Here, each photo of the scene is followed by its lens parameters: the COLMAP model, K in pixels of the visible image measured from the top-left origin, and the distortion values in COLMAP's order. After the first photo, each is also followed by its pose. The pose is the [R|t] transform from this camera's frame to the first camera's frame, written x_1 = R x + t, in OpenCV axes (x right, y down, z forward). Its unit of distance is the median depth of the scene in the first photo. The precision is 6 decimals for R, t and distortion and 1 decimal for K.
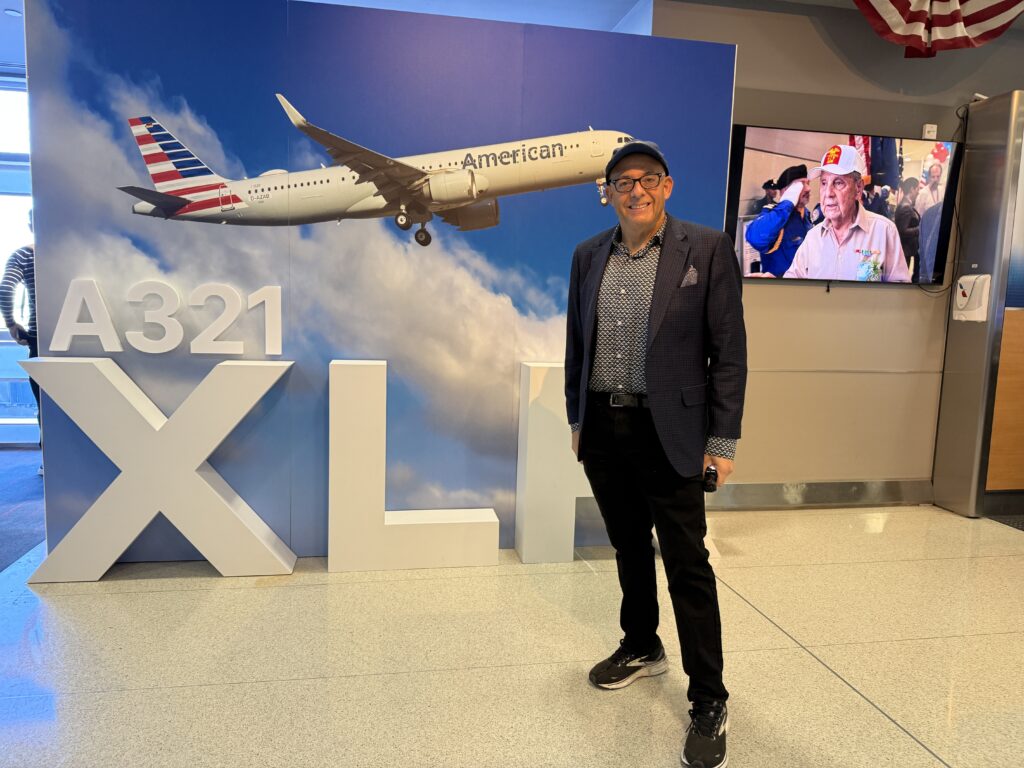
lens RADIAL K [[736.0, 0, 510.2], [0, 736.0, 386.6], [0, 0, 1]] dist [0.003332, -0.020880]
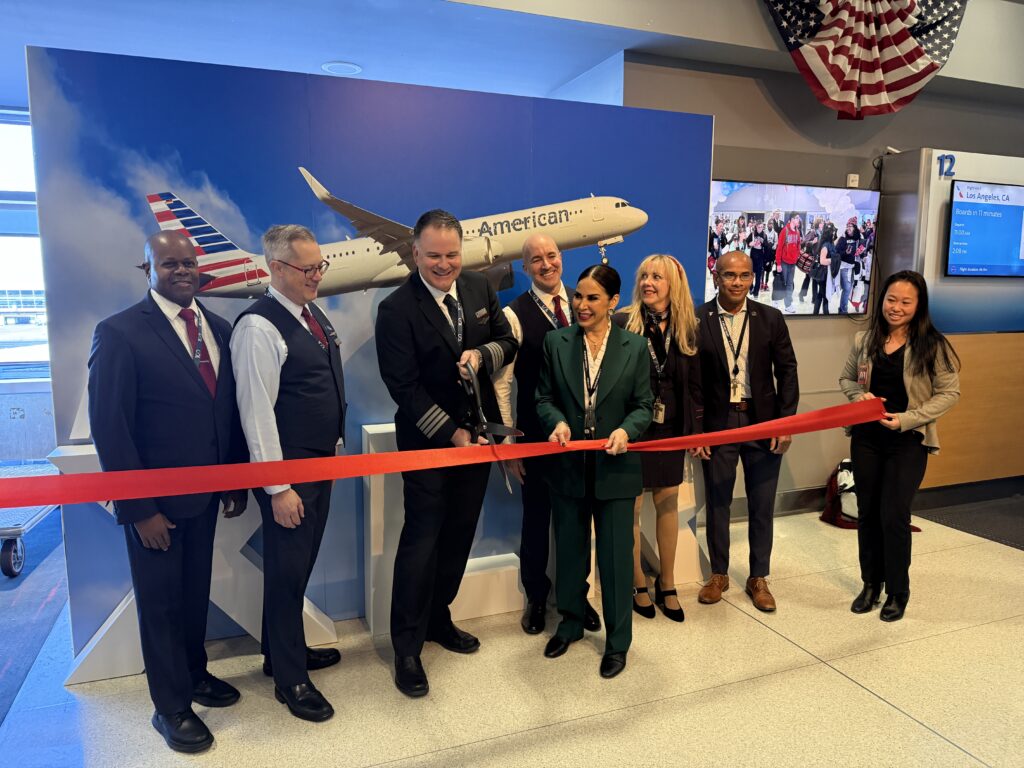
lens RADIAL K [[736.0, 0, 506.5], [0, 736.0, 383.2], [0, 0, 1]] dist [0.003332, -0.020880]
pose [[0.982791, -0.050922, 0.177566, -0.228490], [0.047076, 0.998558, 0.025811, -0.114800], [-0.178624, -0.017008, 0.983770, -0.041782]]
